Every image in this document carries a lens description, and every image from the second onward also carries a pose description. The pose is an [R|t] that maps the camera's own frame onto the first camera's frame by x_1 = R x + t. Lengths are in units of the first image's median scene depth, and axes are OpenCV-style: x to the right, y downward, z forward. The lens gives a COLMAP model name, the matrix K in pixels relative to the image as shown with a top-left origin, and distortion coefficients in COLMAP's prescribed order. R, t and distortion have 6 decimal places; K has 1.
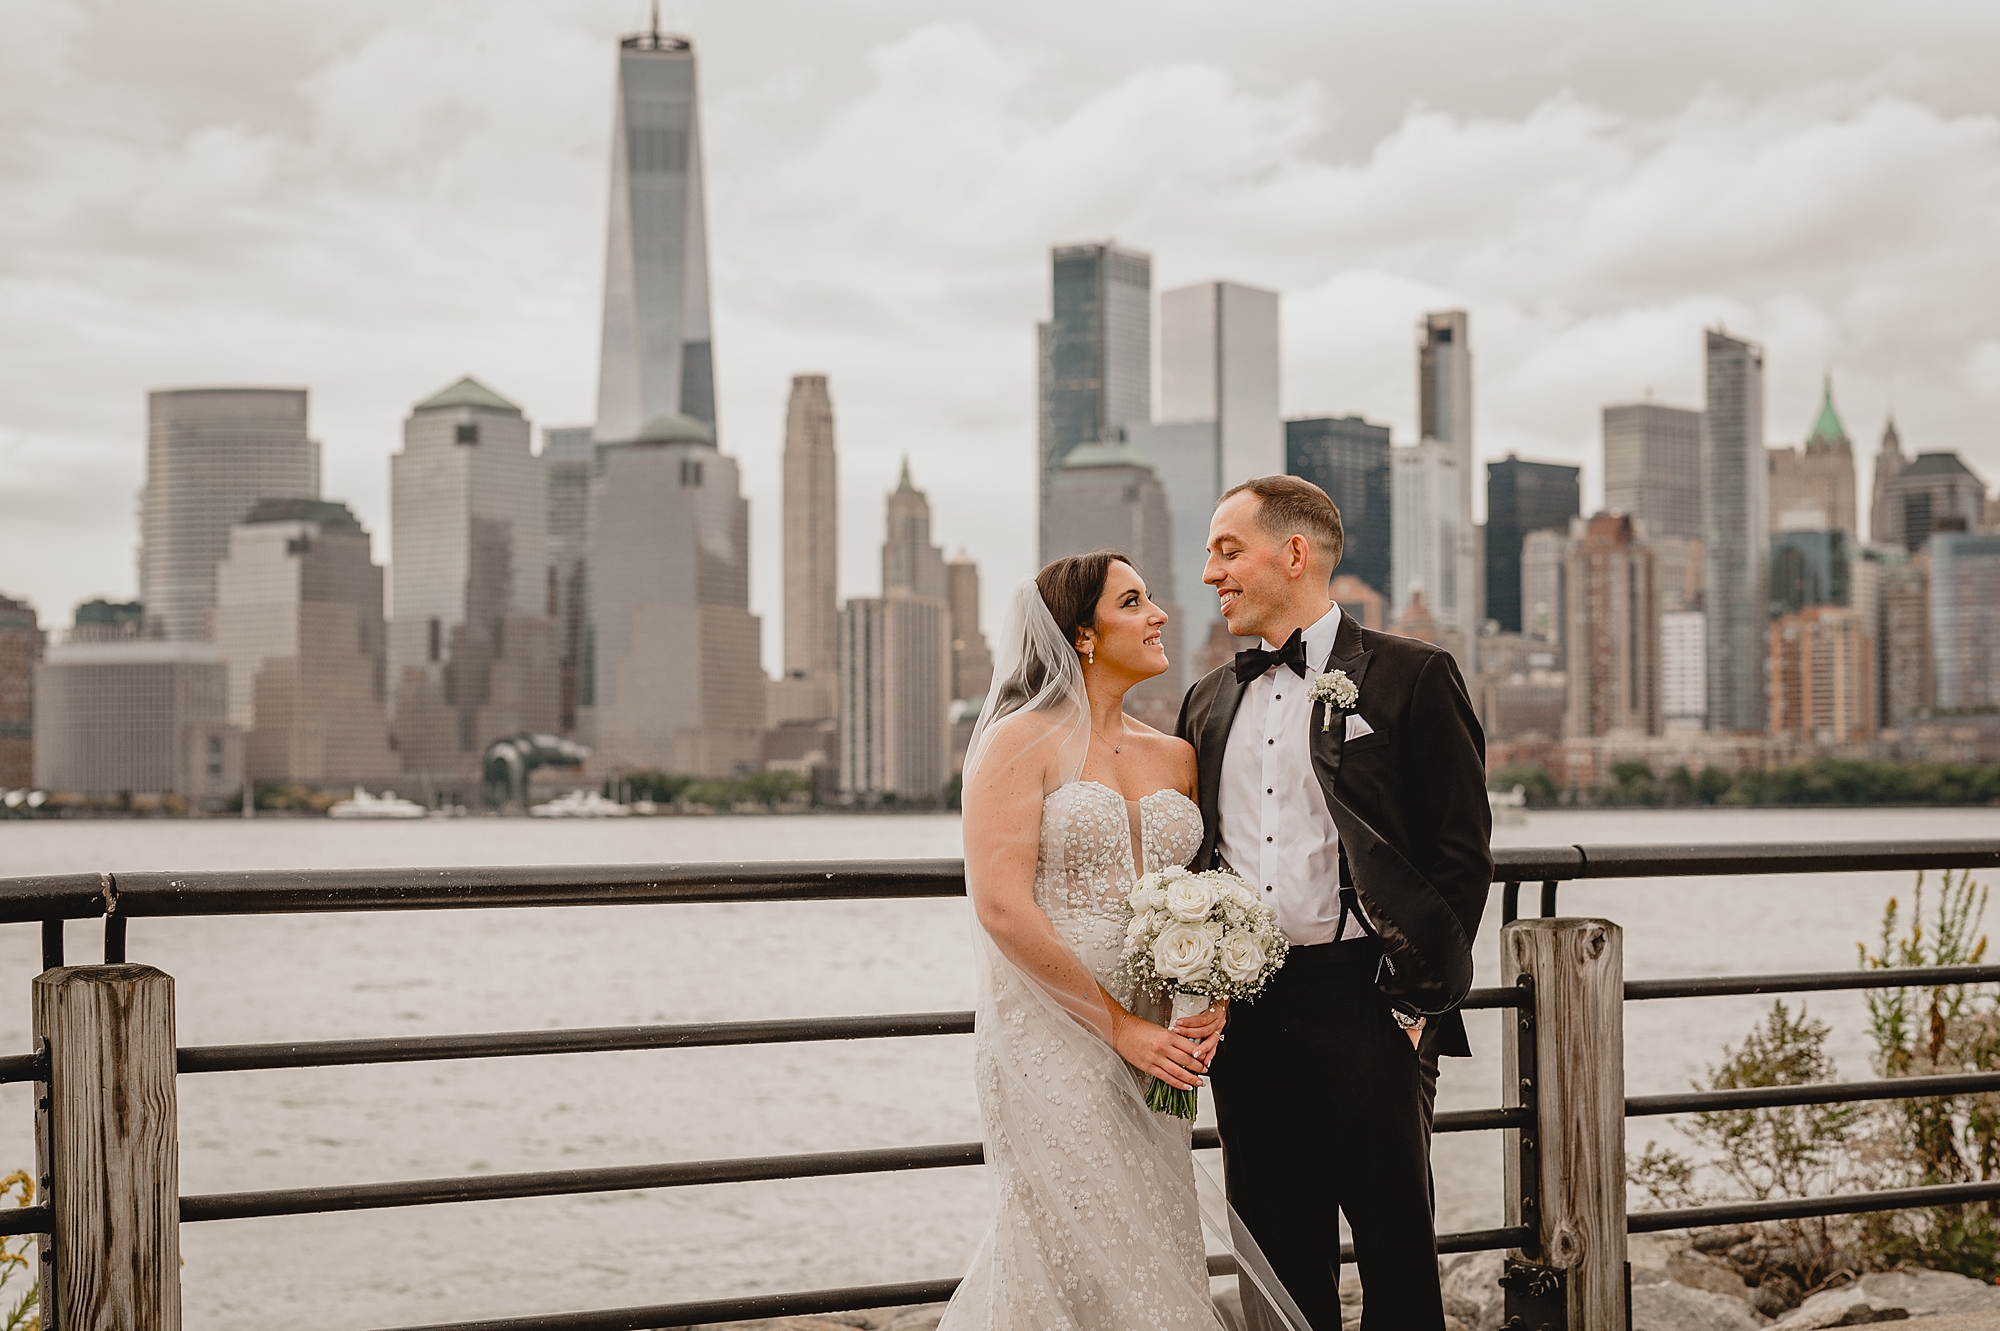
lens RADIAL K [[3027.8, 0, 1000.0], [0, 3027.8, 665.5], [0, 0, 1]] dist [-0.032879, 0.014872]
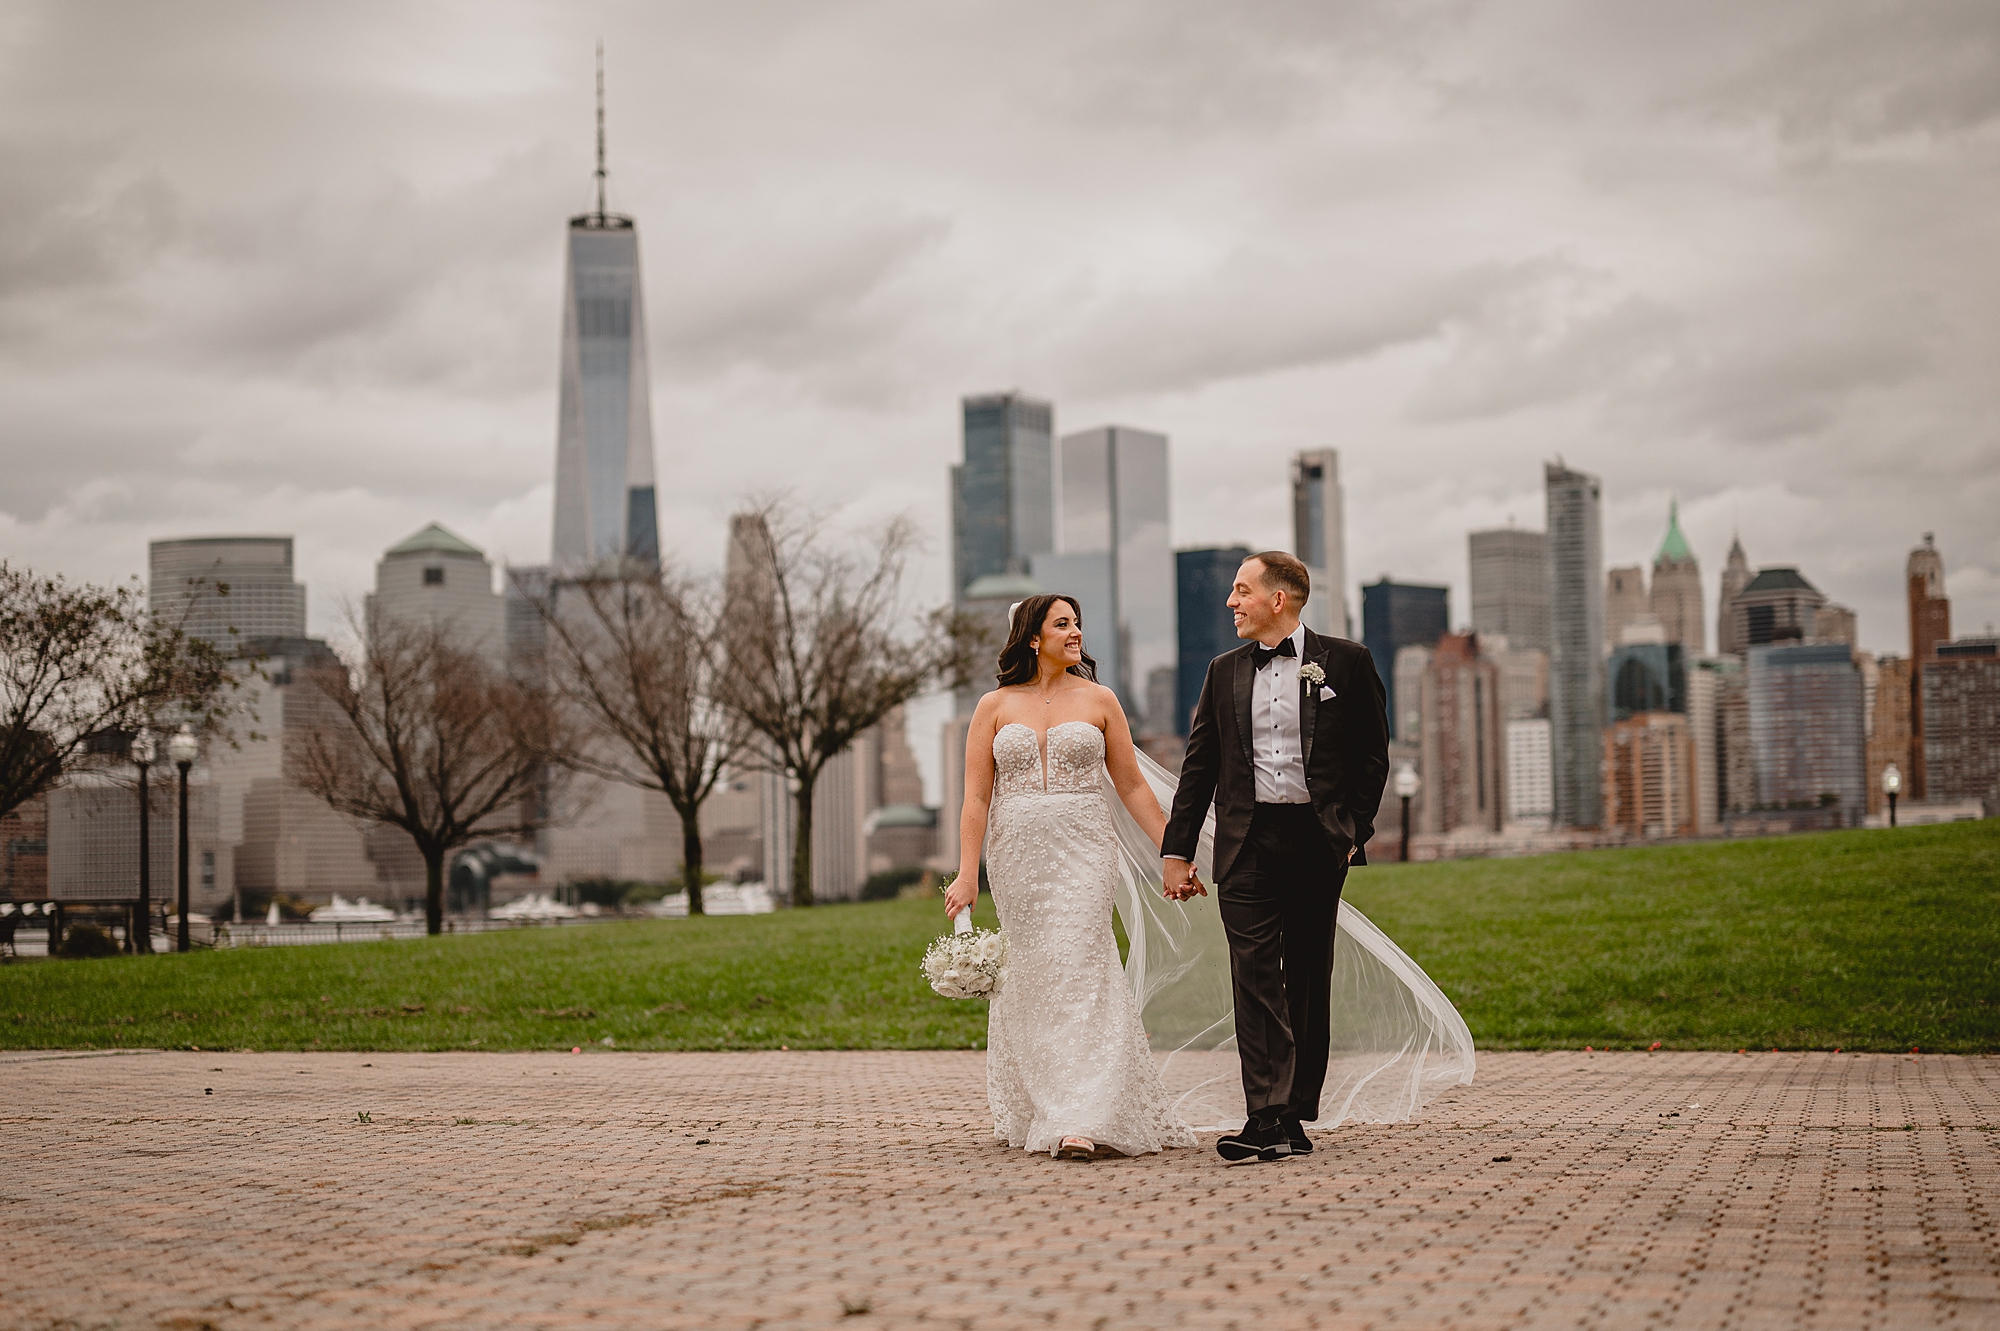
lens RADIAL K [[3027.8, 0, 1000.0], [0, 3027.8, 665.5], [0, 0, 1]] dist [-0.032879, 0.014872]
pose [[0.999564, -0.015130, -0.025367, 0.060402], [0.014284, 0.999347, -0.033203, -0.003563], [0.025853, 0.032826, 0.999127, -0.108123]]
